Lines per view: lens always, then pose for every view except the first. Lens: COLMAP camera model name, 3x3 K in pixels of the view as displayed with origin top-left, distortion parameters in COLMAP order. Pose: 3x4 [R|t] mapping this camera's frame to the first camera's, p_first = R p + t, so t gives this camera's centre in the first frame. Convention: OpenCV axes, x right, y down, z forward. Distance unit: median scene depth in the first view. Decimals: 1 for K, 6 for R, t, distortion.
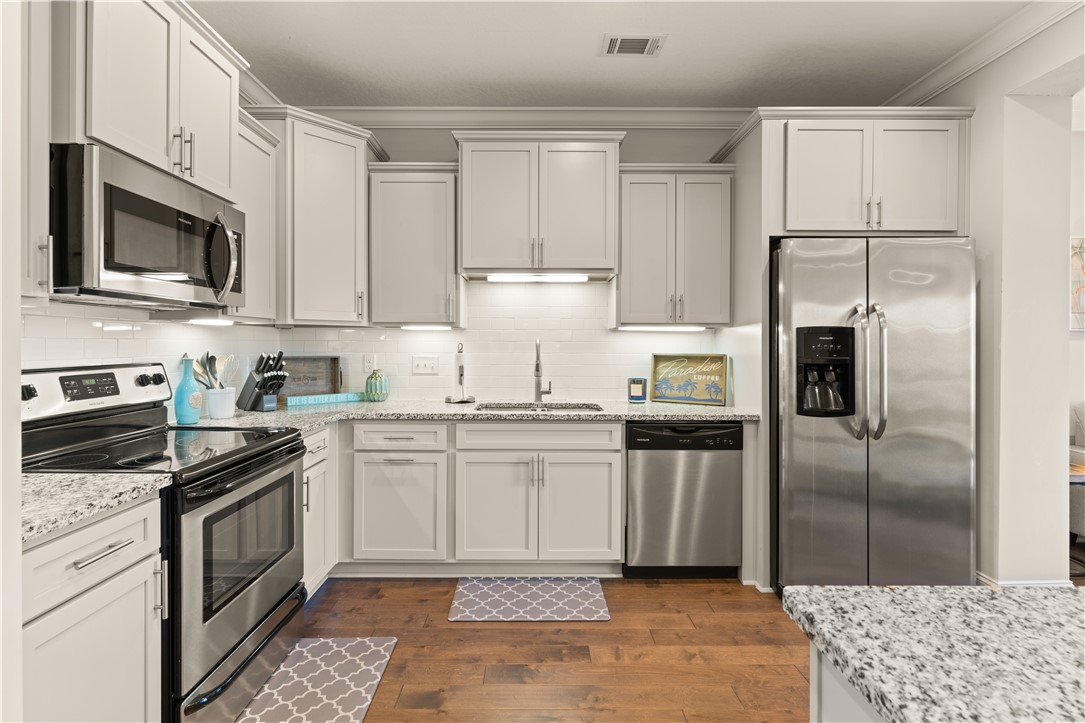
lens RADIAL K [[515.5, 0, 536.3], [0, 515.5, 350.4], [0, 0, 1]] dist [0.001804, 0.000231]
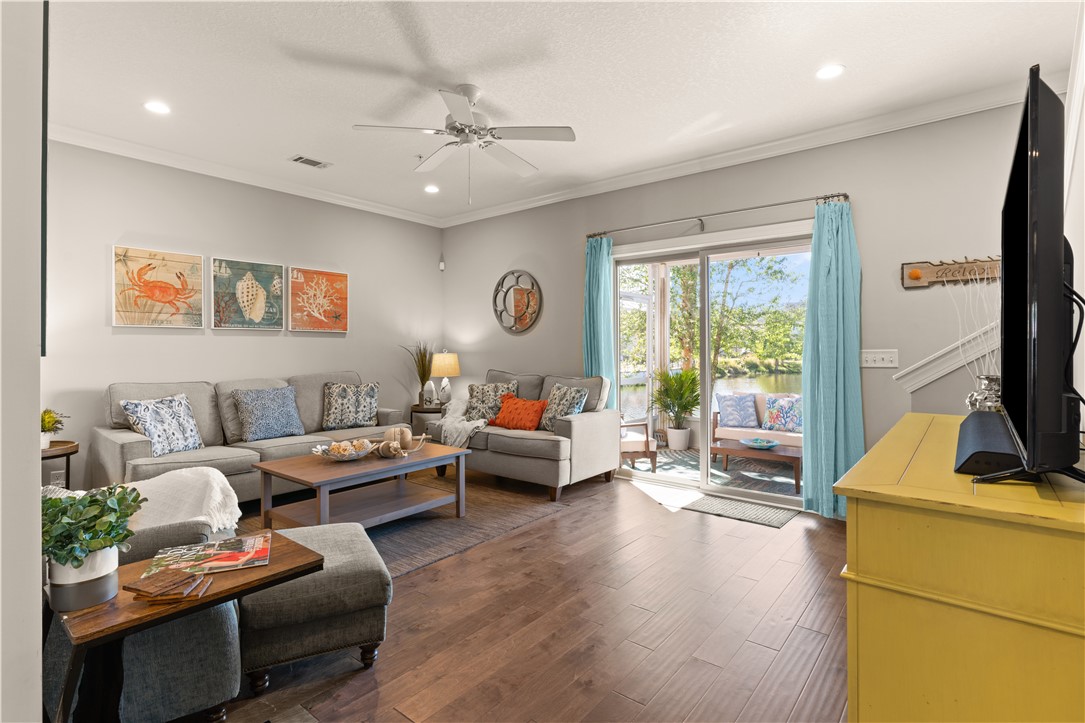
lens RADIAL K [[533.0, 0, 540.4], [0, 533.0, 346.1], [0, 0, 1]] dist [0.000057, -0.000146]
pose [[0.633156, 0.002249, 0.774021, 0.883171], [0.010740, 0.999874, -0.011691, 0.037630], [-0.773950, 0.015716, 0.633052, -0.597106]]
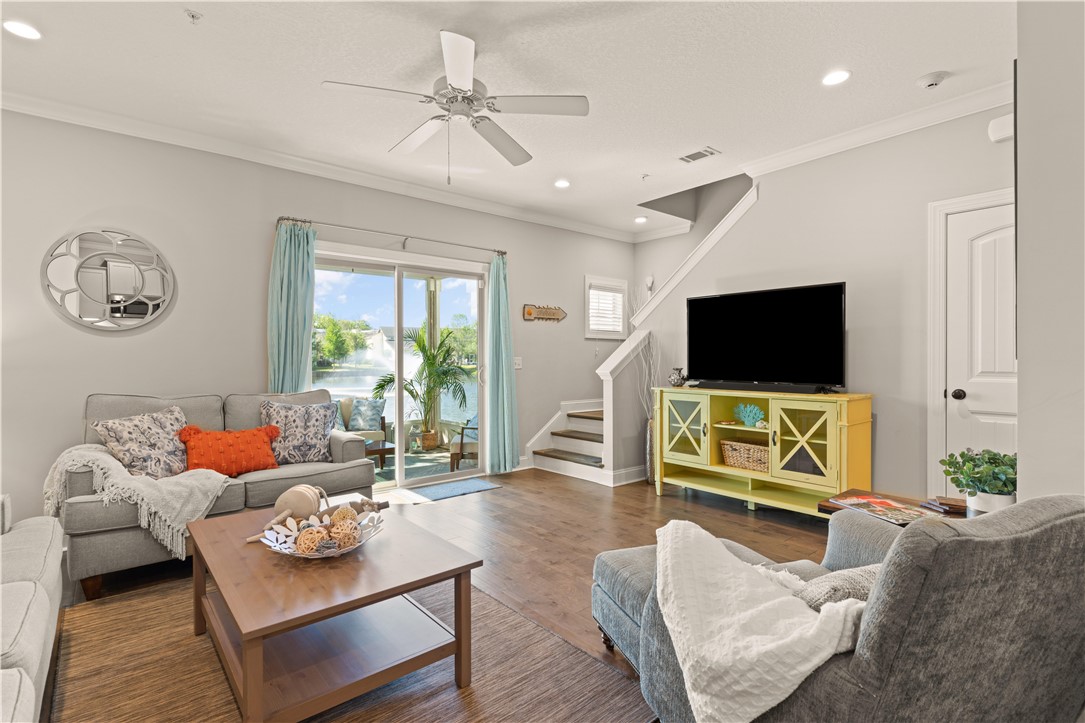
lens RADIAL K [[515.5, 0, 536.3], [0, 515.5, 350.4], [0, 0, 1]] dist [0.001804, 0.000231]
pose [[-0.638946, 0.008042, 0.769209, 0.846147], [0.010266, 0.999945, -0.001927, 0.016905], [-0.769183, 0.006665, -0.638994, 0.838945]]
